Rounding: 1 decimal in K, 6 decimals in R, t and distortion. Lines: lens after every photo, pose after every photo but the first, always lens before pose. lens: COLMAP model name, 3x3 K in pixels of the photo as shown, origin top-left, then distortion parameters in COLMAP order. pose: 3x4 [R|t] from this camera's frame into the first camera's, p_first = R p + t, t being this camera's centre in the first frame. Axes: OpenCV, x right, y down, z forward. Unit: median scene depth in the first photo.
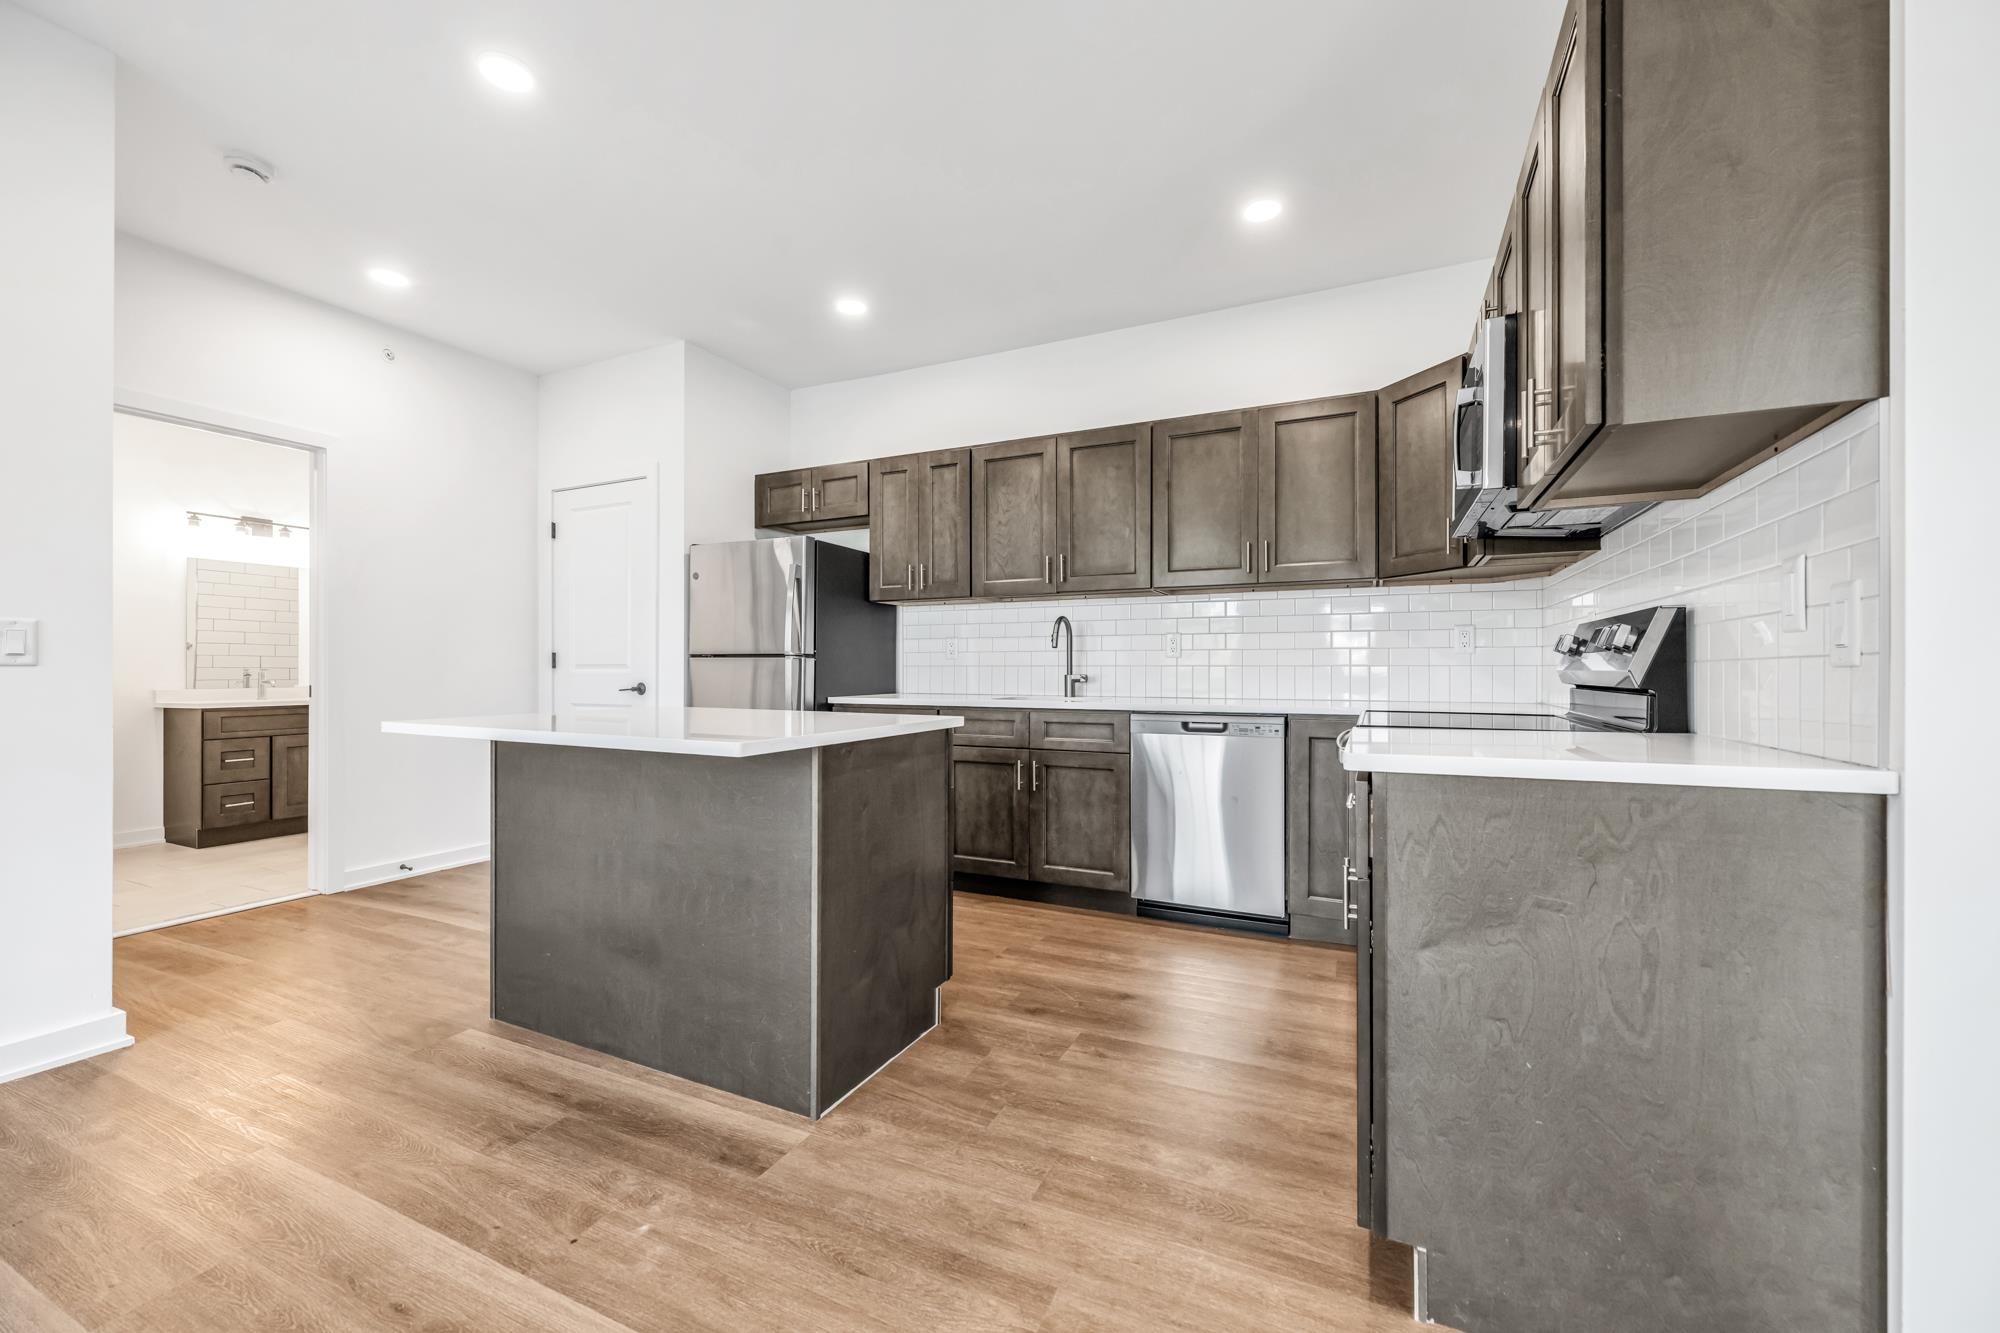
lens RADIAL K [[790.2, 0, 1000.0], [0, 790.2, 666.5], [0, 0, 1]] dist [-0.000021, -0.000126]
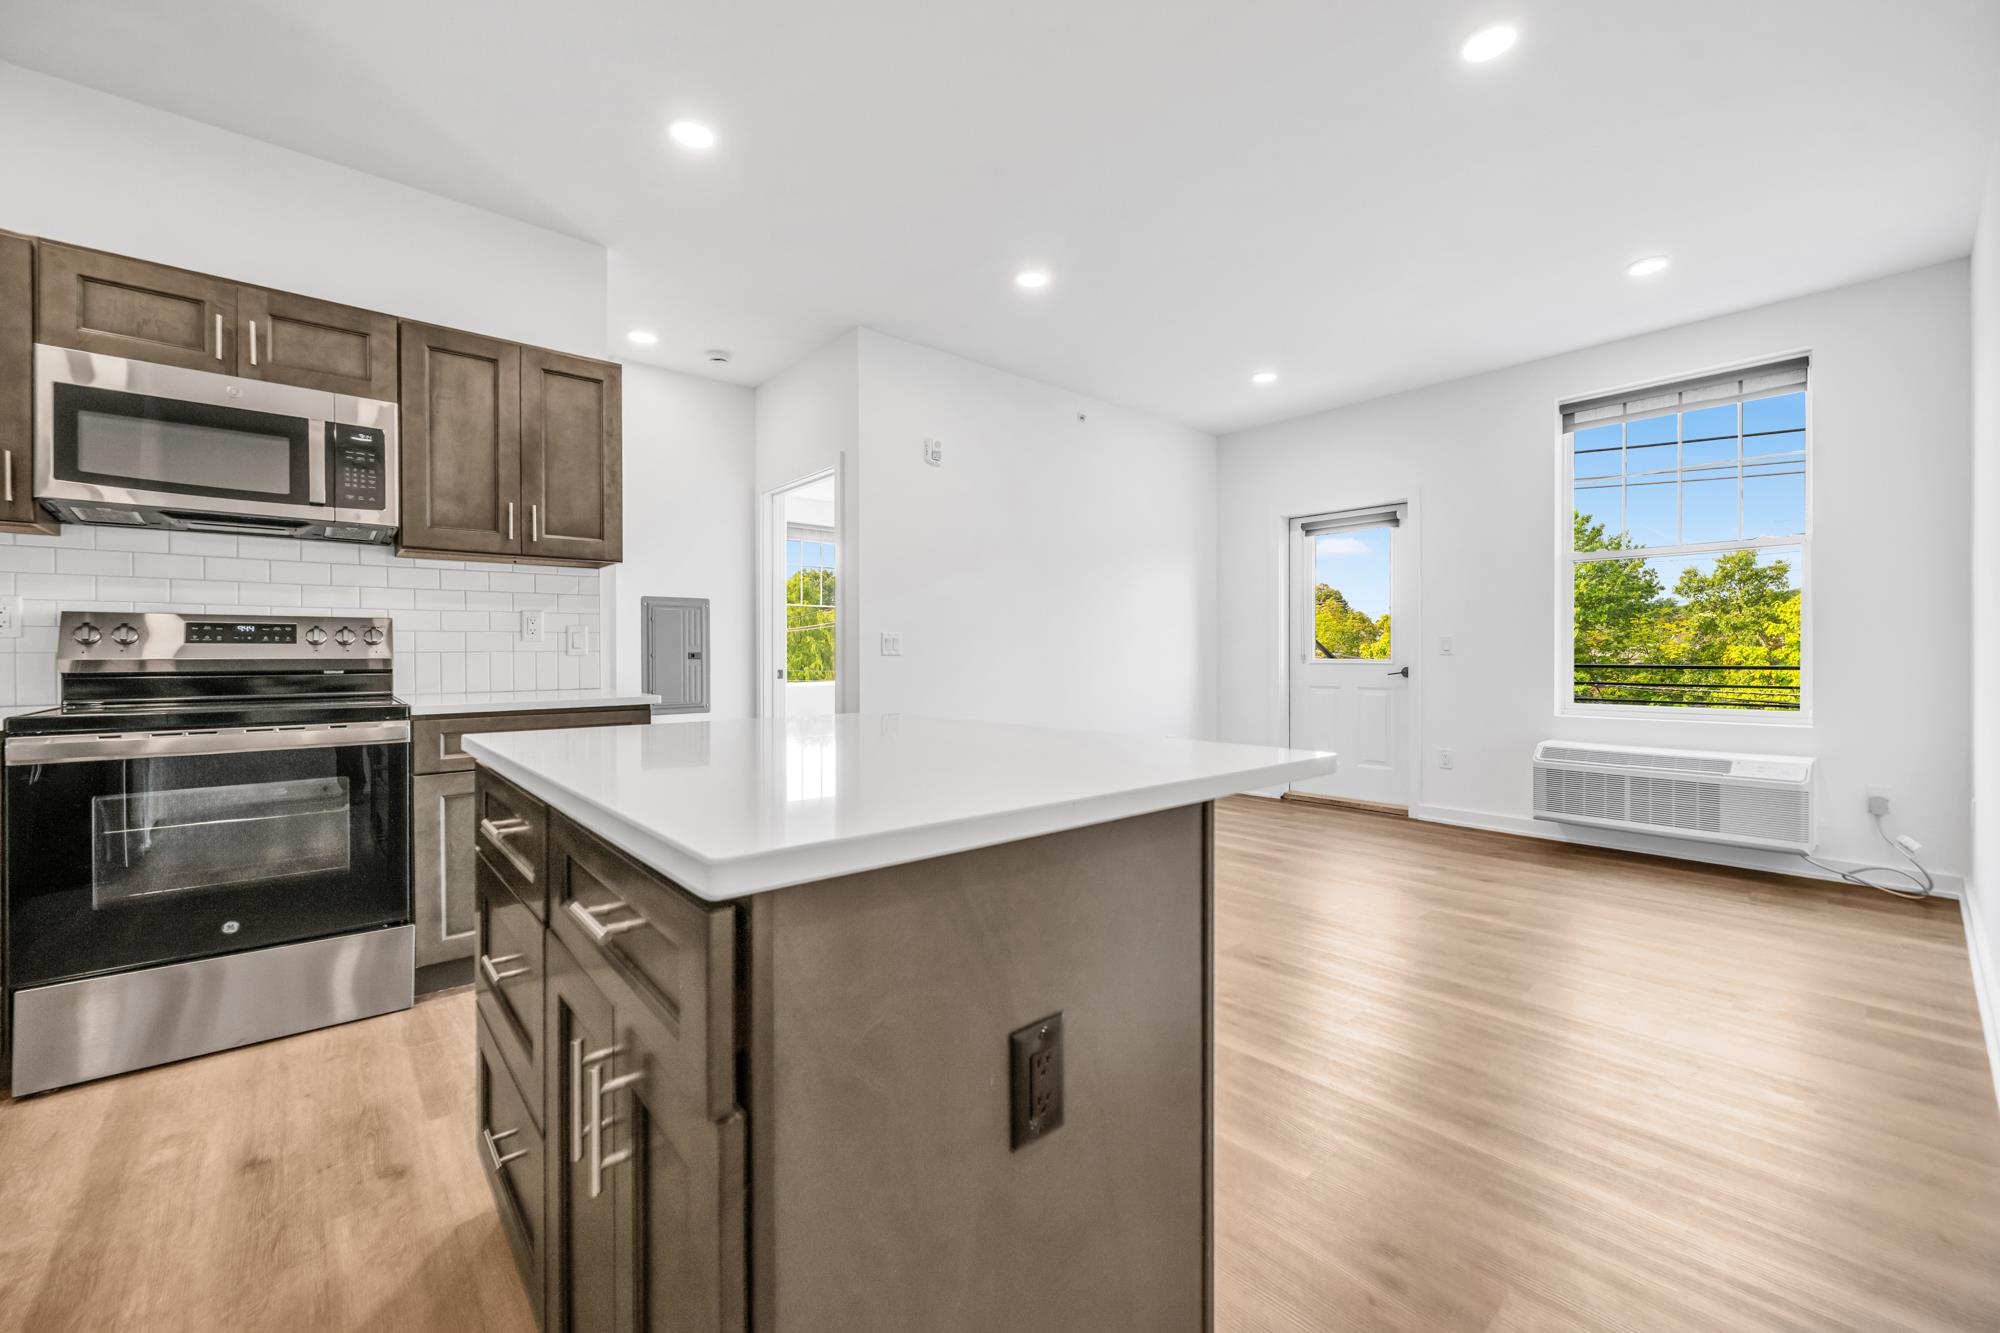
lens RADIAL K [[800.6, 0, 1004.3], [0, 800.6, 657.0], [0, 0, 1]] dist [0.001210, 0.000288]
pose [[-0.916902, -0.000736, 0.399111, -0.533674], [-0.000353, 0.999999, 0.001031, 0.000703], [-0.399112, 0.000805, -0.916902, 1.084602]]
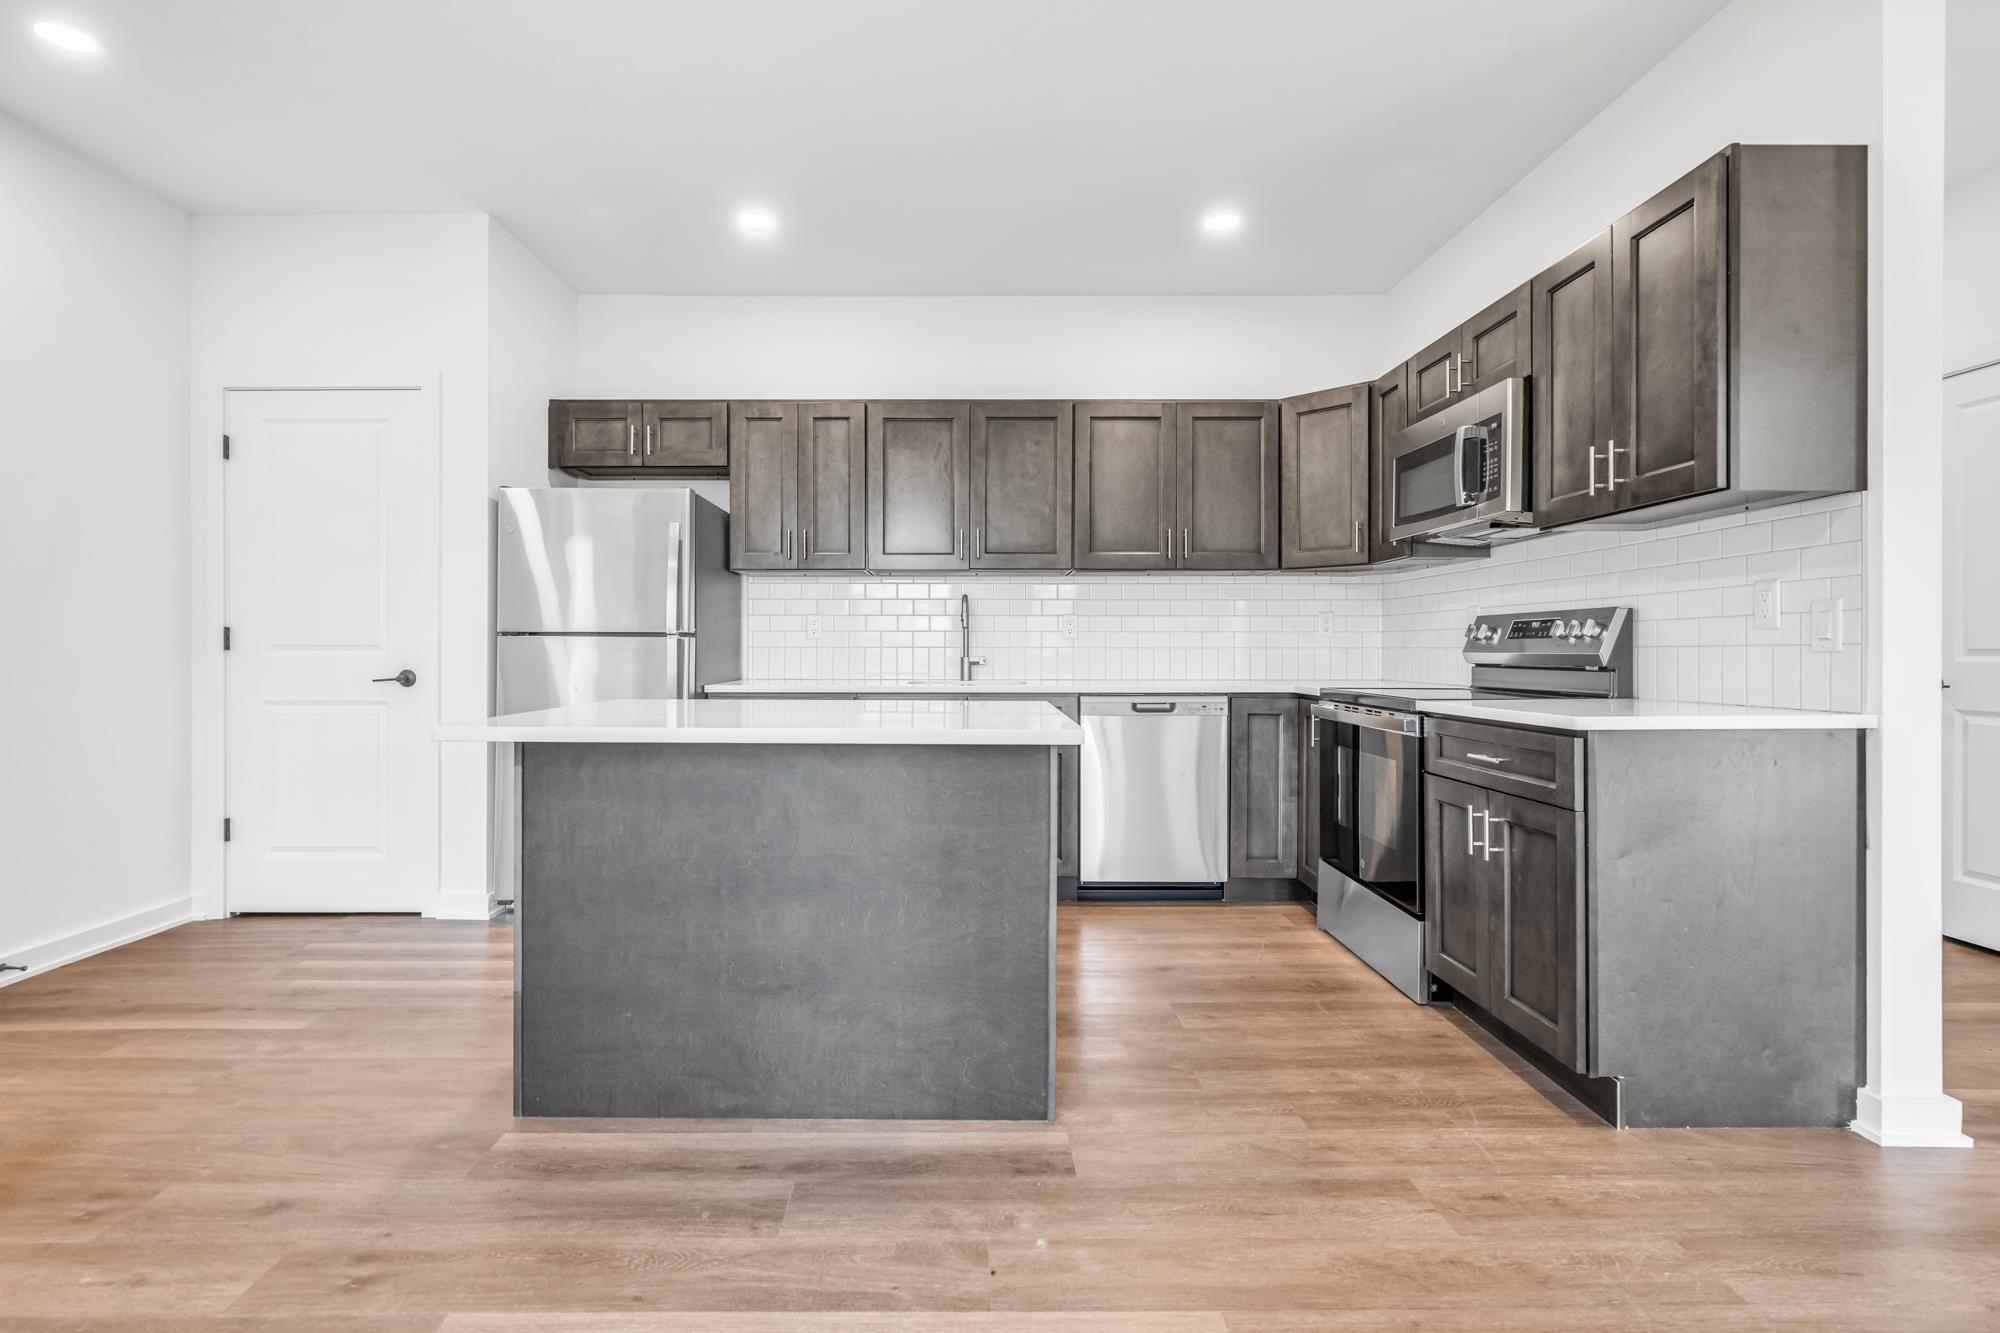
lens RADIAL K [[919.0, 0, 968.2], [0, 919.0, 648.7], [0, 0, 1]] dist [-0.000172, -0.000028]
pose [[0.903459, 0.000433, 0.428675, -0.470613], [-0.001922, 0.999994, 0.003042, -0.003103], [-0.428671, -0.003572, 0.903453, 0.019605]]
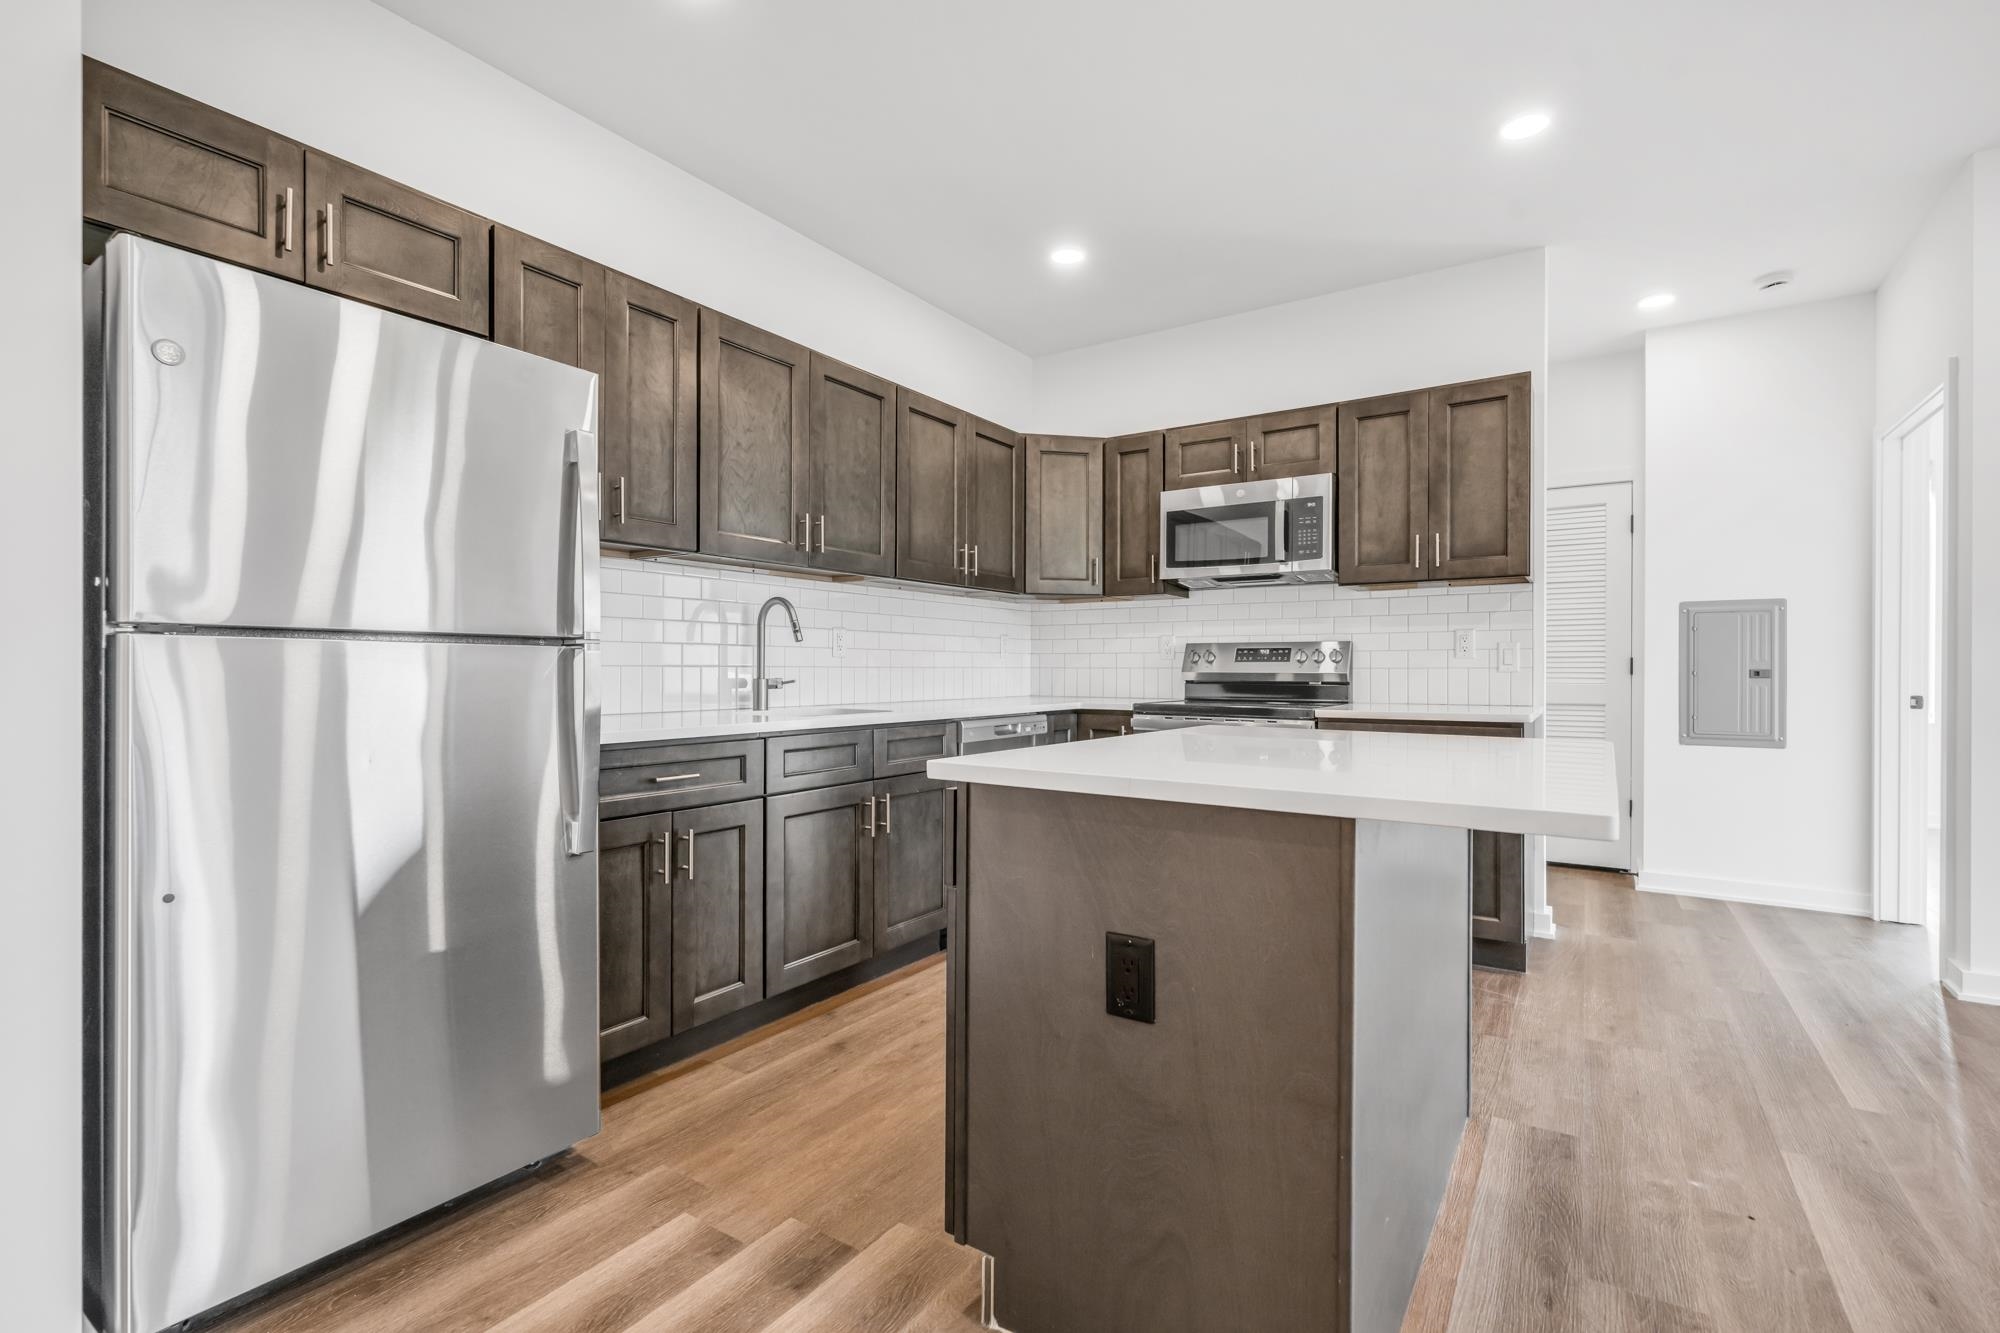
lens RADIAL K [[902.0, 0, 999.8], [0, 902.0, 671.3], [0, 0, 1]] dist [-0.001732, 0.000012]
pose [[0.146744, -0.003009, 0.989170, -0.859287], [-0.006683, 0.999970, 0.004033, -0.001136], [-0.989152, -0.007202, 0.146719, 0.834741]]
